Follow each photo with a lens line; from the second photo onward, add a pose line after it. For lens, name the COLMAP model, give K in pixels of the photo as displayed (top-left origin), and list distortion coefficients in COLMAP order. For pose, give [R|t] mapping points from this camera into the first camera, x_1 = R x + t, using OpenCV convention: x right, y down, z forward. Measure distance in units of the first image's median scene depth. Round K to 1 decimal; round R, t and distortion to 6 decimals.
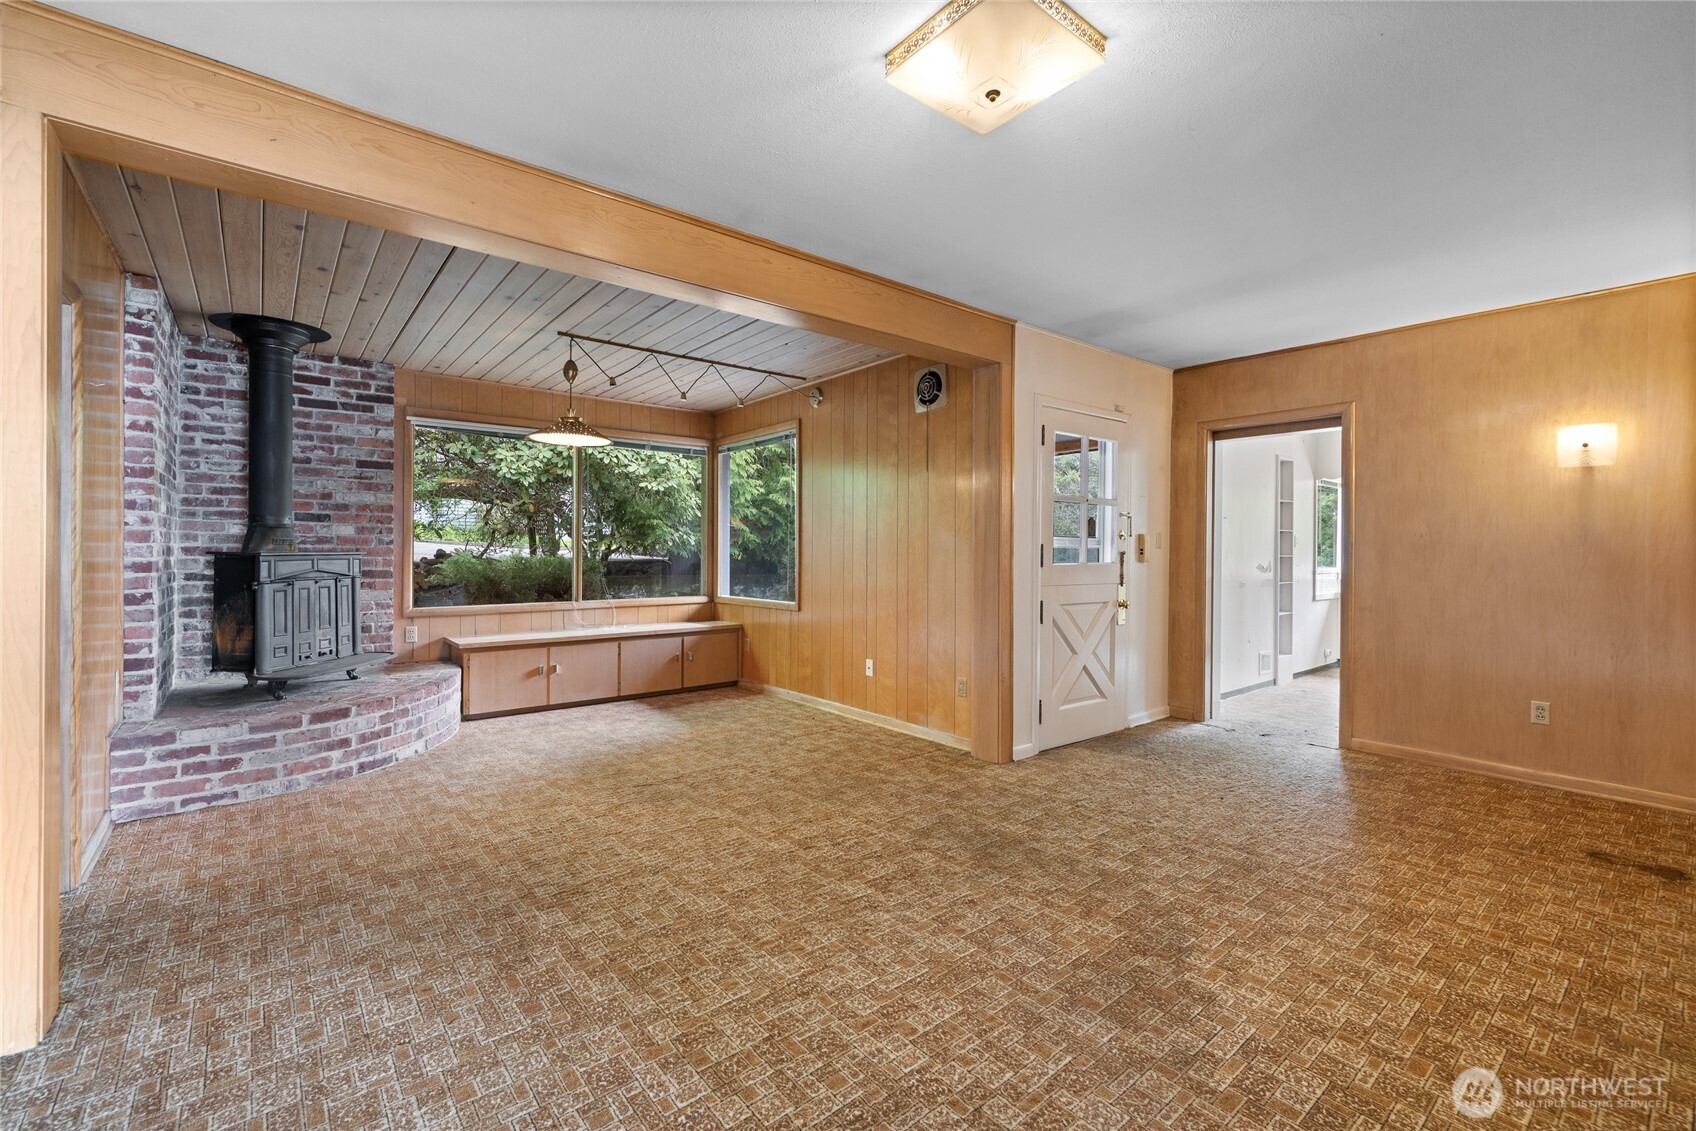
lens RADIAL K [[724.9, 0, 847.4], [0, 724.9, 546.6], [0, 0, 1]] dist [0.002107, 0.000361]
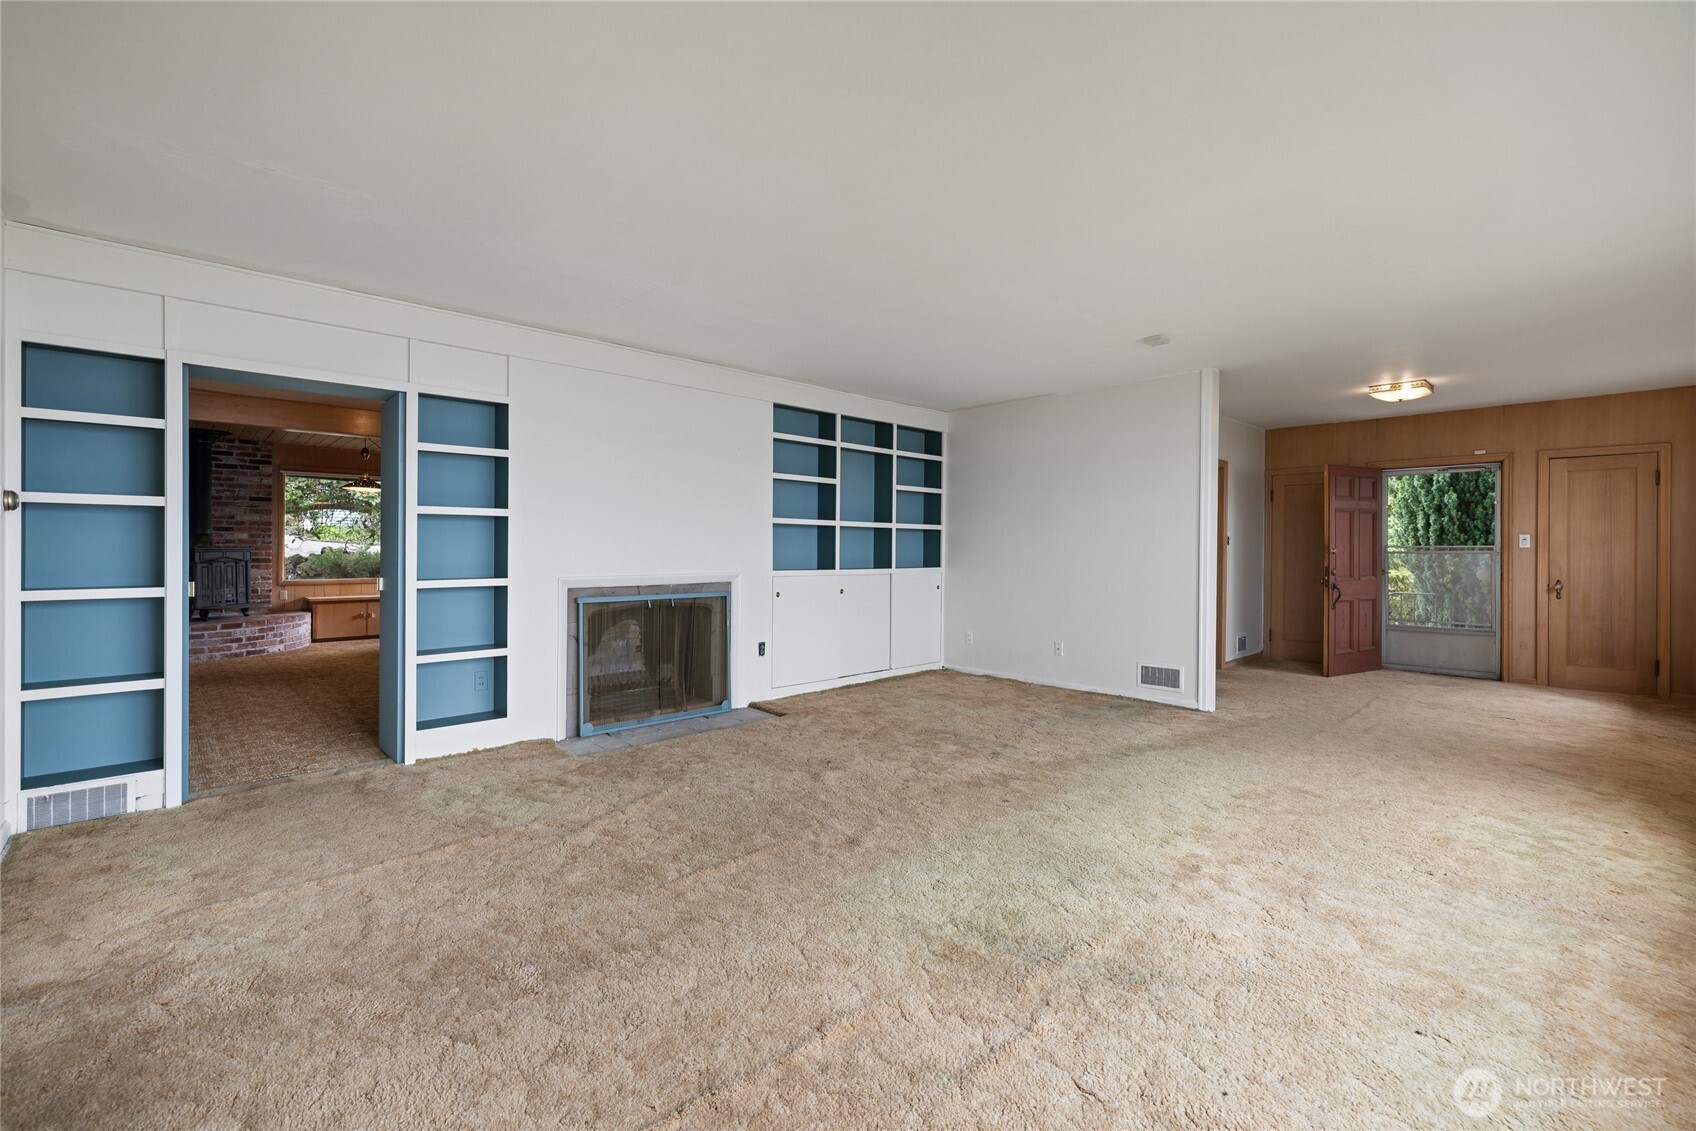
lens RADIAL K [[724.9, 0, 847.4], [0, 724.9, 546.6], [0, 0, 1]] dist [0.002107, 0.000361]
pose [[0.997544, -0.001388, 0.070033, 0.687015], [0.001291, 0.999998, 0.001429, 0.003491], [-0.070035, -0.001335, 0.997544, -0.912784]]
